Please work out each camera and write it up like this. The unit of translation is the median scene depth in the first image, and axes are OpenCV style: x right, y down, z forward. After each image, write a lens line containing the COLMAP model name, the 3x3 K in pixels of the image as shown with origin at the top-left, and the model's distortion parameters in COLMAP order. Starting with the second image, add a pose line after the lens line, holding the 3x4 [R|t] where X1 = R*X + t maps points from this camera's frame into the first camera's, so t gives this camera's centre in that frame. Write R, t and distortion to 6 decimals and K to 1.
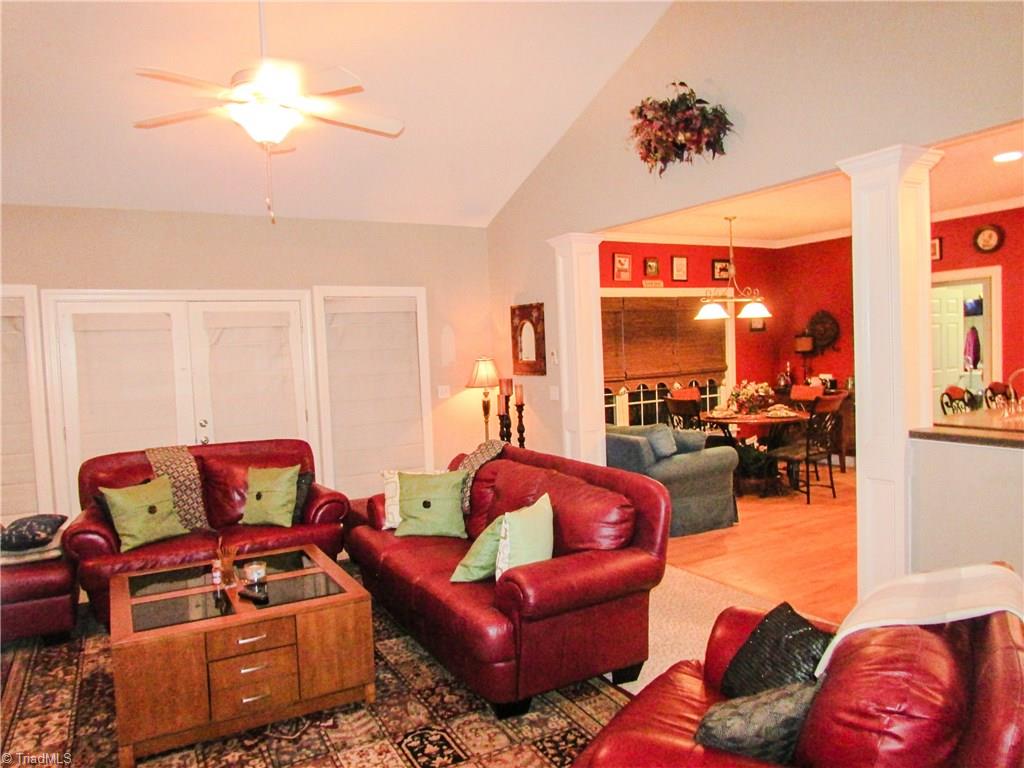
lens RADIAL K [[731.8, 0, 512.0], [0, 731.8, 384.0], [0, 0, 1]] dist [-0.033379, 0.010797]
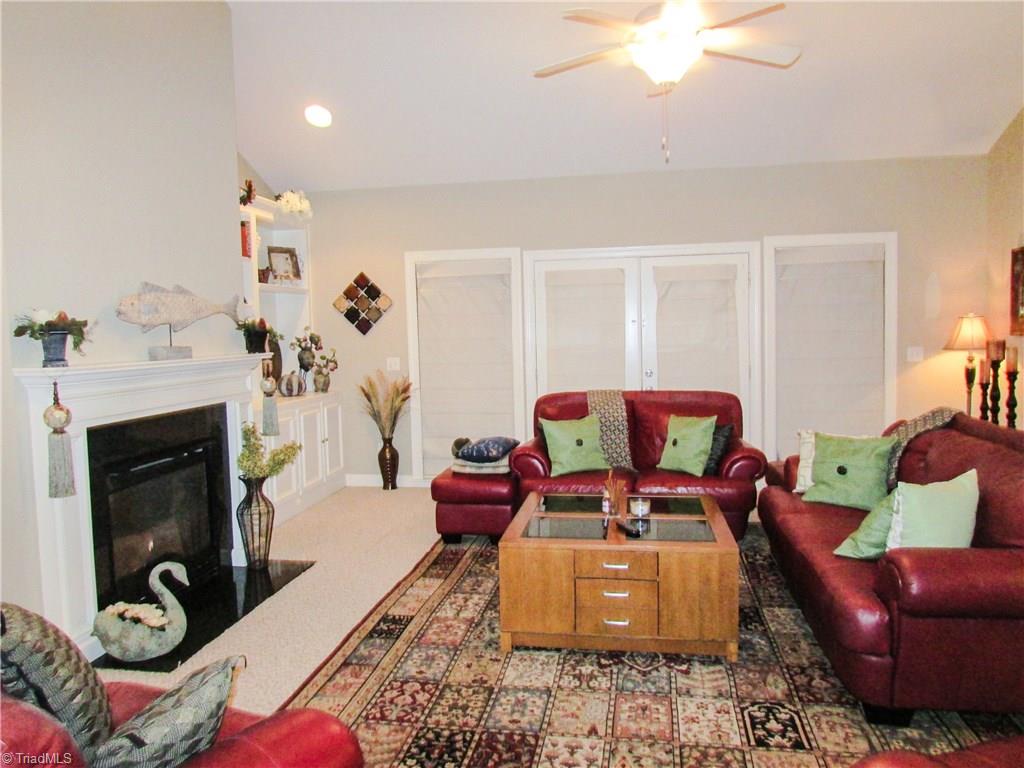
lens RADIAL K [[735.0, 0, 512.0], [0, 735.0, 384.0], [0, 0, 1]] dist [-0.011042, 0.002751]
pose [[0.784295, 0.063422, -0.617138, 0.140259], [-0.037979, 0.997803, 0.054277, 0.033864], [0.619225, -0.019131, 0.784981, 0.073857]]
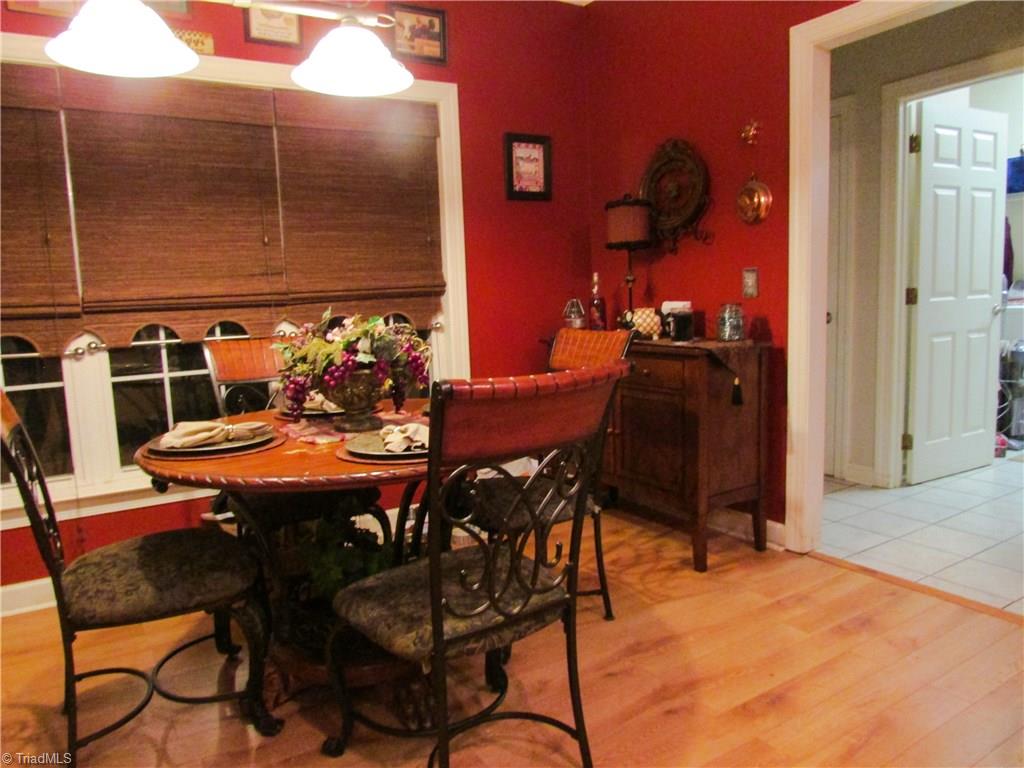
lens RADIAL K [[727.1, 0, 512.0], [0, 727.1, 384.0], [0, 0, 1]] dist [-0.030016, -0.000477]
pose [[0.999082, -0.000956, 0.042824, 0.601951], [-0.002075, 0.997496, 0.070687, 0.006480], [-0.042785, -0.070711, 0.996579, 1.128197]]
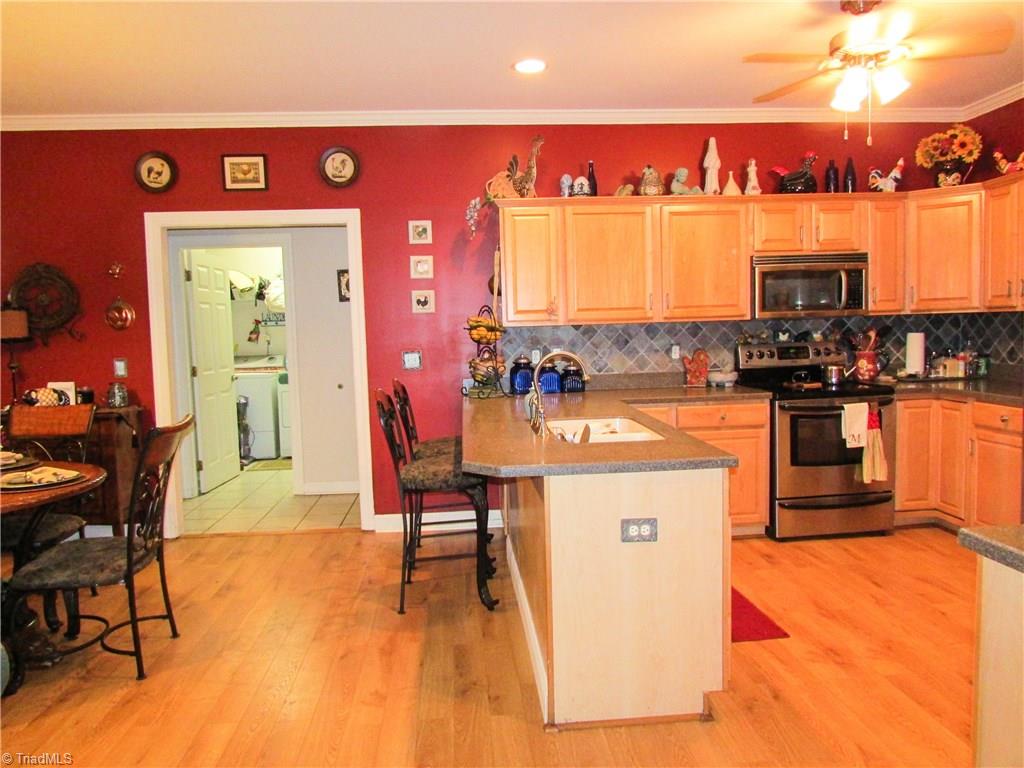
lens RADIAL K [[731.8, 0, 512.0], [0, 731.8, 384.0], [0, 0, 1]] dist [-0.033379, 0.010797]
pose [[0.425778, -0.038693, 0.904000, 0.172614], [0.053428, 0.998417, 0.017570, -0.006728], [-0.903249, 0.040818, 0.427171, 0.875501]]
